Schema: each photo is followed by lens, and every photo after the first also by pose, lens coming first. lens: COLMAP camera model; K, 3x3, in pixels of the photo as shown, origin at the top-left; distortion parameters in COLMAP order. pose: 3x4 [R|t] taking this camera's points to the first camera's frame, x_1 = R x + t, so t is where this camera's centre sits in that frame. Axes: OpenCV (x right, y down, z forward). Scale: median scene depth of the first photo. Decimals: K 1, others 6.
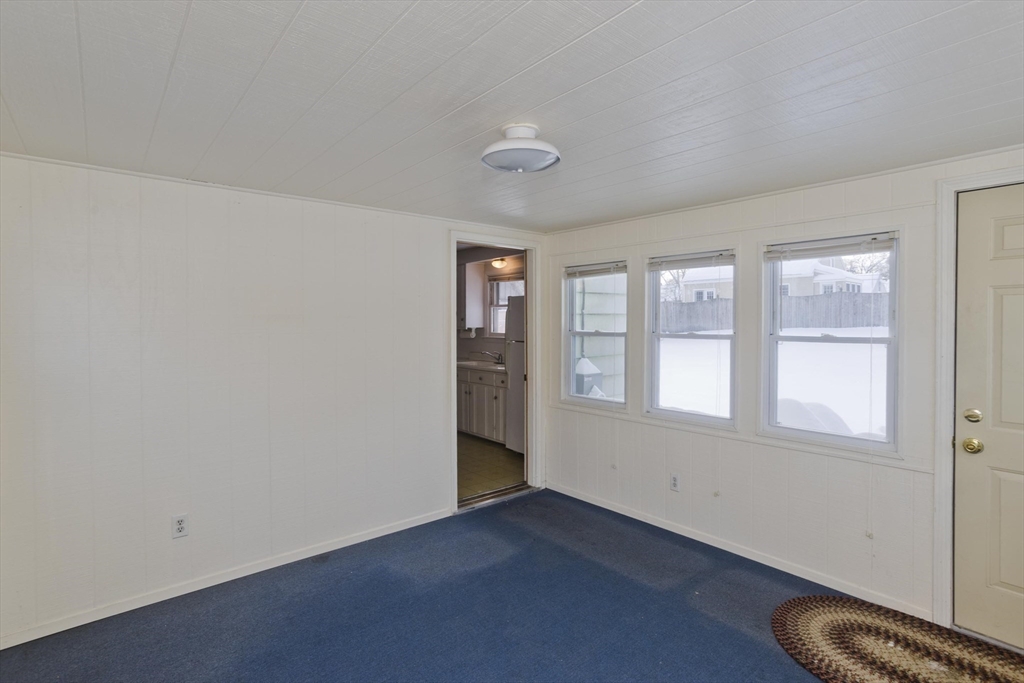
lens RADIAL K [[505.7, 0, 509.5], [0, 505.7, 332.8], [0, 0, 1]] dist [-0.037703, 0.021793]
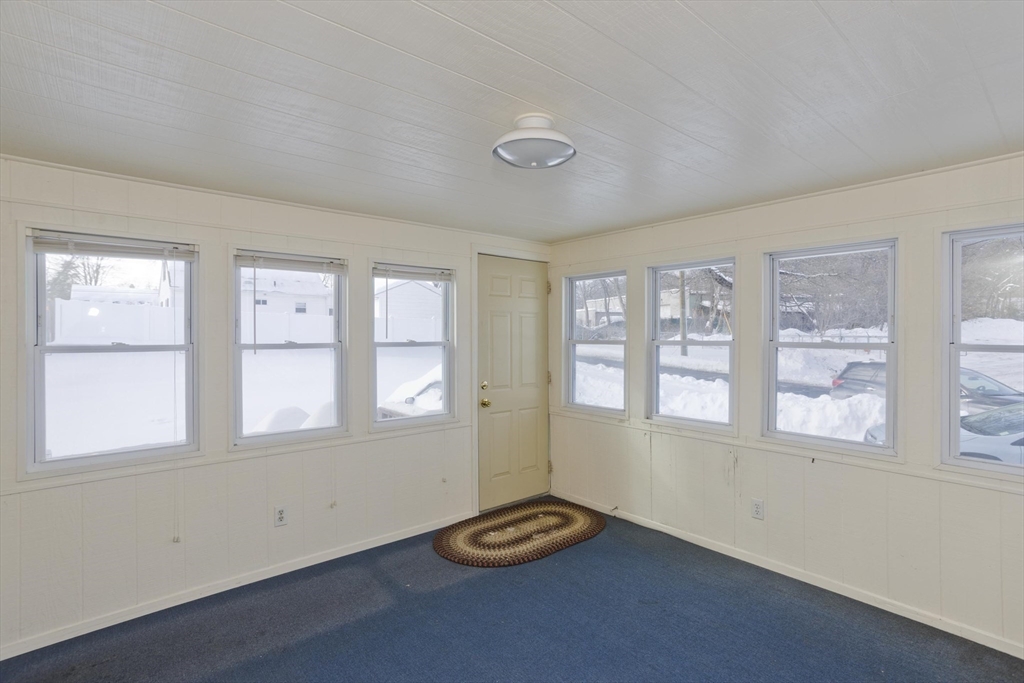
lens RADIAL K [[505.7, 0, 507.0], [0, 505.7, 338.8], [0, 0, 1]] dist [-0.037703, 0.021793]
pose [[-0.017764, -0.013757, 0.999748, -0.591612], [0.015959, 0.999774, 0.014040, -0.013906], [-0.999715, 0.016204, -0.017541, 0.686882]]
